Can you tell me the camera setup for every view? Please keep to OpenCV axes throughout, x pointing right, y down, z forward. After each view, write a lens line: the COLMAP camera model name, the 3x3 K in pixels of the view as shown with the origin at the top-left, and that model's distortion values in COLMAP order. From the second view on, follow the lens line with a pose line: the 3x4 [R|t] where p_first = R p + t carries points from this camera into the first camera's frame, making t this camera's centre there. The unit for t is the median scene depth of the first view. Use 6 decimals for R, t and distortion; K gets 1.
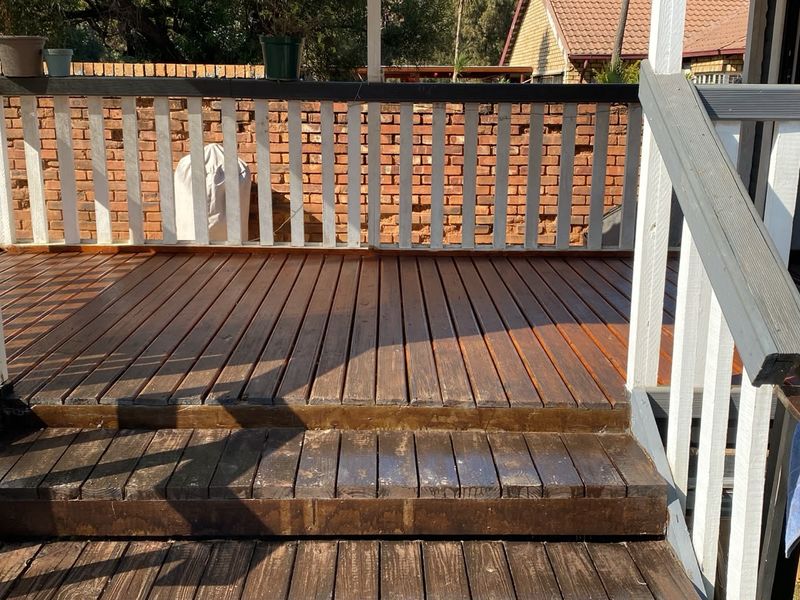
lens RADIAL K [[882.6, 0, 399.9], [0, 882.6, 299.0], [0, 0, 1]] dist [0.021254, 0.000000]
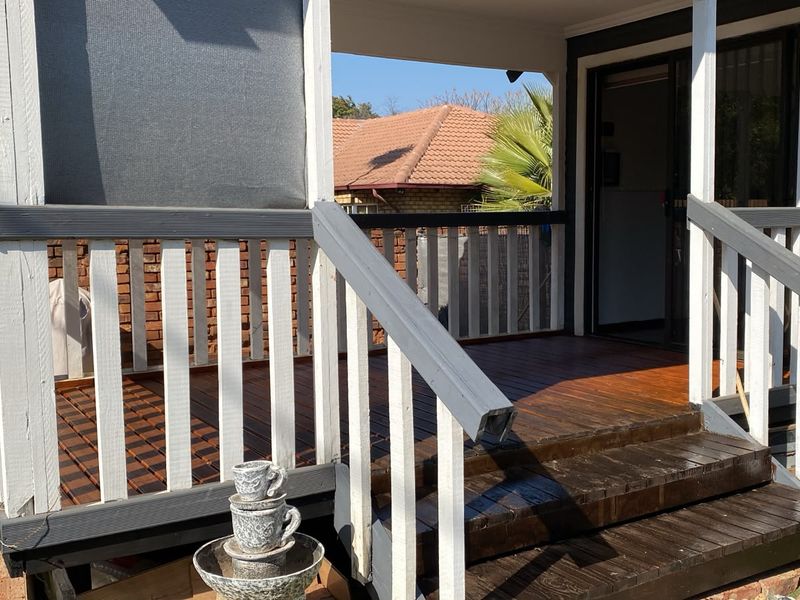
lens RADIAL K [[882.6, 0, 400.3], [0, 882.6, 299.8], [0, 0, 1]] dist [0.021254, 0.000000]
pose [[0.852417, -0.065696, 0.518720, -1.097765], [0.138807, 0.984910, -0.103364, 0.012465], [-0.504102, 0.160111, 0.848673, -0.093118]]
